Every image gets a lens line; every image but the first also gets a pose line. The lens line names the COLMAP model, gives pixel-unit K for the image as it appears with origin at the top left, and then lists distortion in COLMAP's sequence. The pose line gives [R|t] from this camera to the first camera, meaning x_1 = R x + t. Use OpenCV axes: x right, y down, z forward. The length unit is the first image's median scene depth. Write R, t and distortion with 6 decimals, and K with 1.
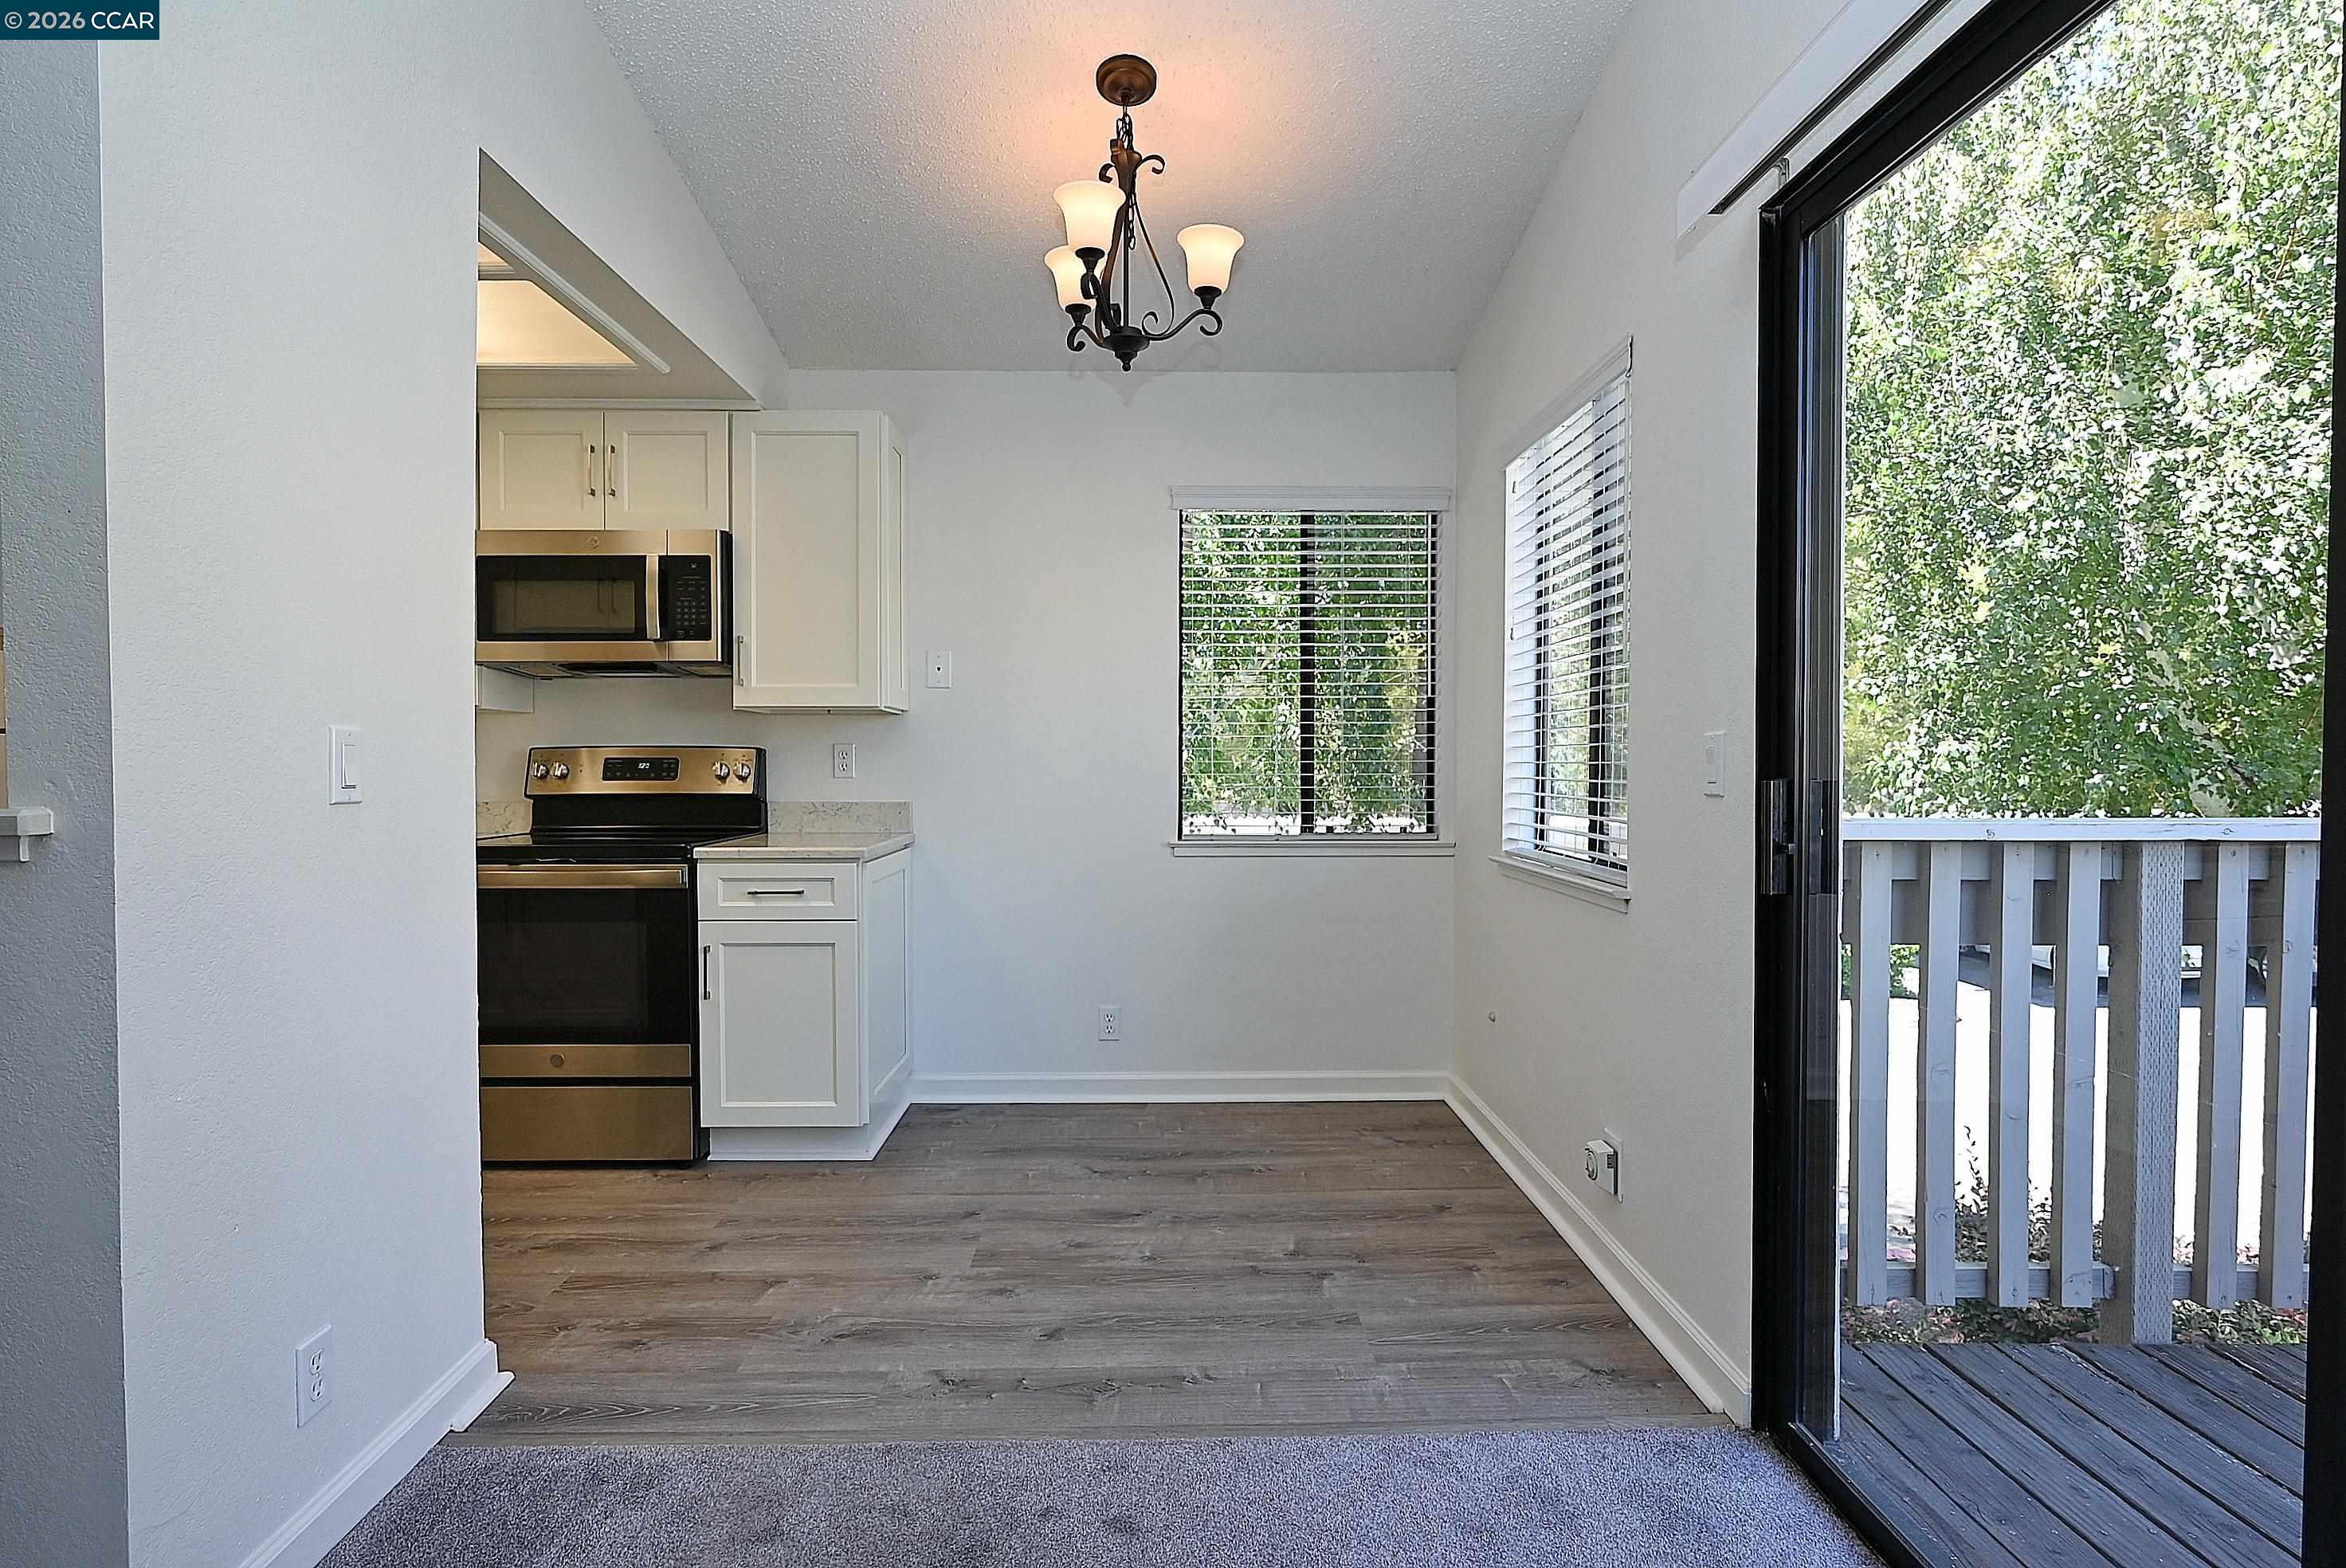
lens RADIAL K [[1172.1, 0, 1168.0], [0, 1172.1, 784.6], [0, 0, 1]] dist [-0.002288, 0.001770]
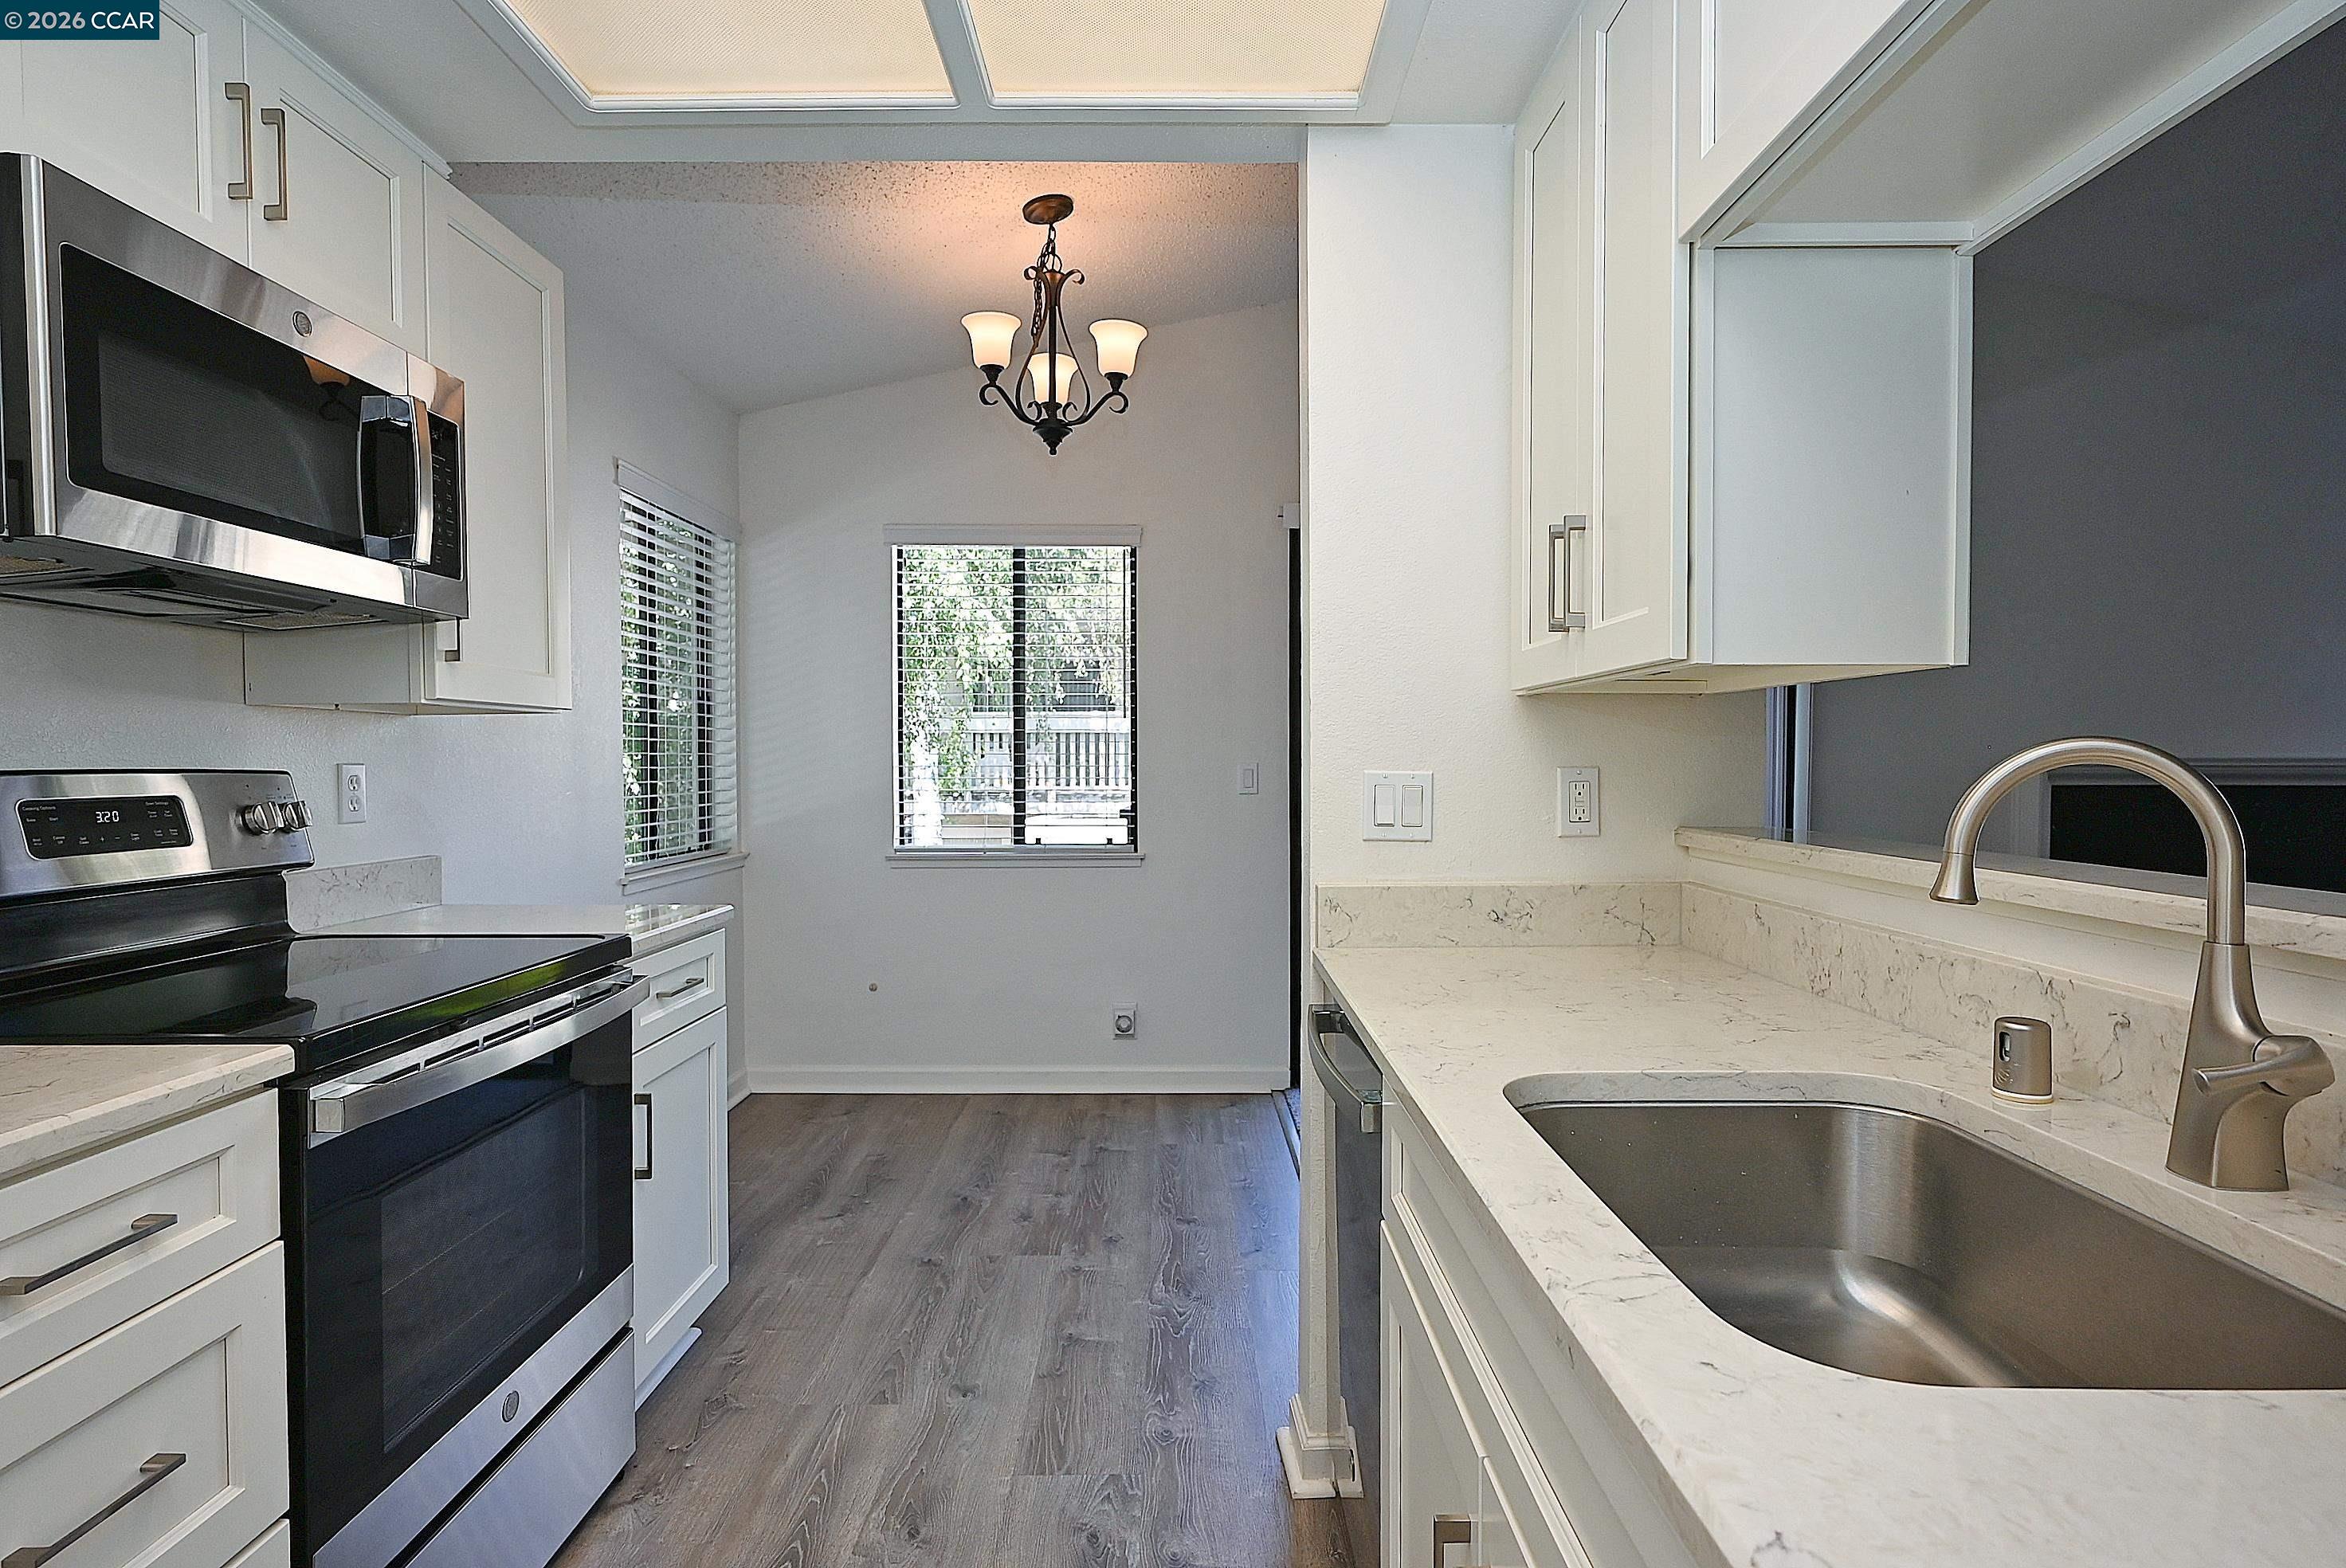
lens RADIAL K [[1200.1, 0, 1173.0], [0, 1200.1, 784.0], [0, 0, 1]] dist [0.022817, 0.000434]
pose [[0.015449, -0.019420, 0.999692, -1.228377], [0.022883, 0.999556, 0.019064, -0.038453], [-0.999619, 0.022581, 0.015887, 0.842669]]
